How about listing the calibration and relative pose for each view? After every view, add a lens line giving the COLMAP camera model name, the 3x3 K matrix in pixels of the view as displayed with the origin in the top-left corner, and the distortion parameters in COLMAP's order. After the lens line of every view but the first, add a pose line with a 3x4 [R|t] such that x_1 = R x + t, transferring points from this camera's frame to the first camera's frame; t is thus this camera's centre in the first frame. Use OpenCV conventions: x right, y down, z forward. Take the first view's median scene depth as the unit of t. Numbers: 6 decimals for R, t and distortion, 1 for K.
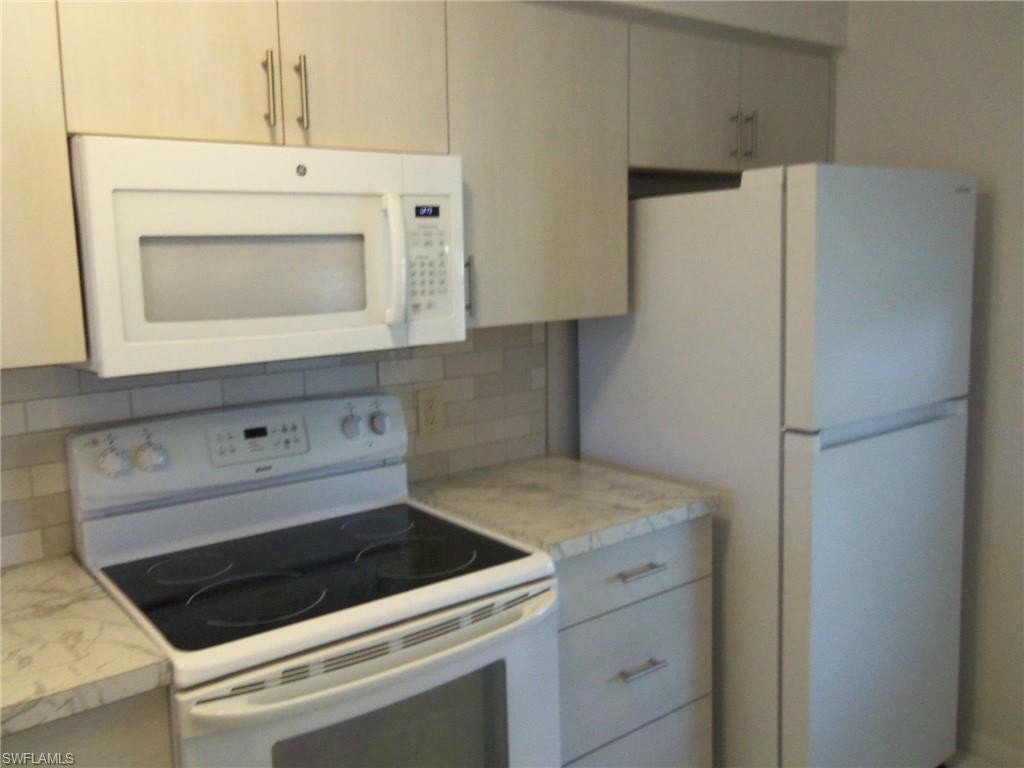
lens RADIAL K [[881.9, 0, 498.3], [0, 881.9, 374.5], [0, 0, 1]] dist [-0.014713, 0.051285]
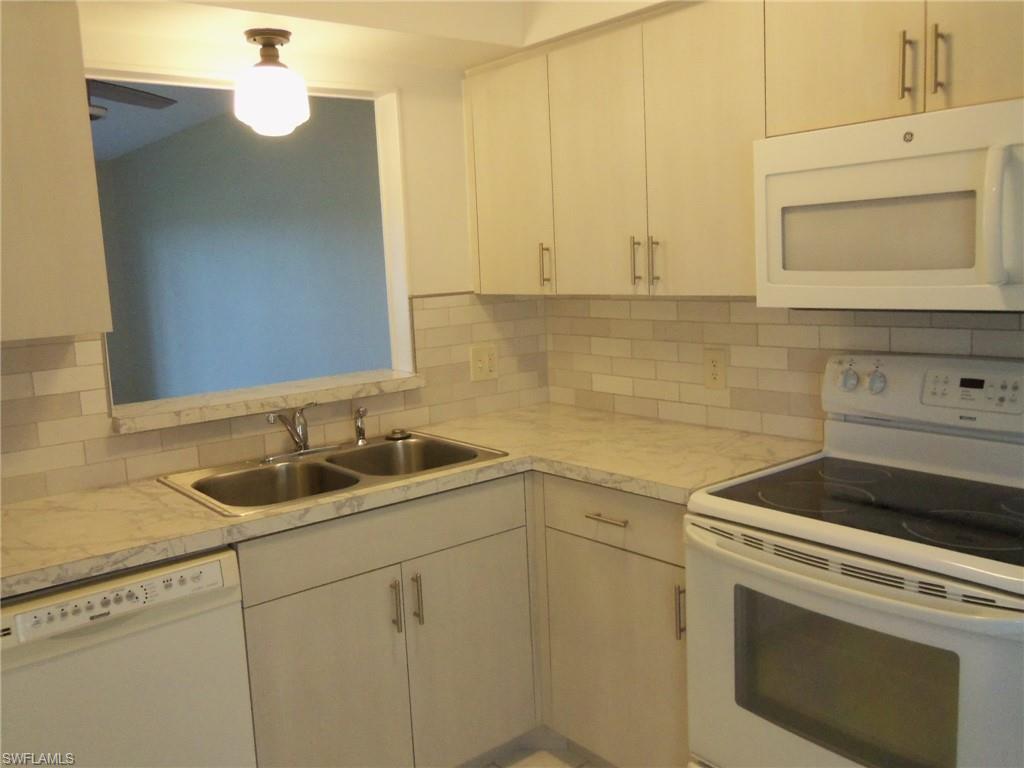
lens RADIAL K [[881.9, 0, 498.3], [0, 881.9, 374.5], [0, 0, 1]] dist [-0.014713, 0.051285]
pose [[0.023017, 0.154542, -0.987718, 0.846540], [-0.091183, 0.984186, 0.151864, -0.059055], [0.995568, 0.086567, 0.036745, 0.457002]]
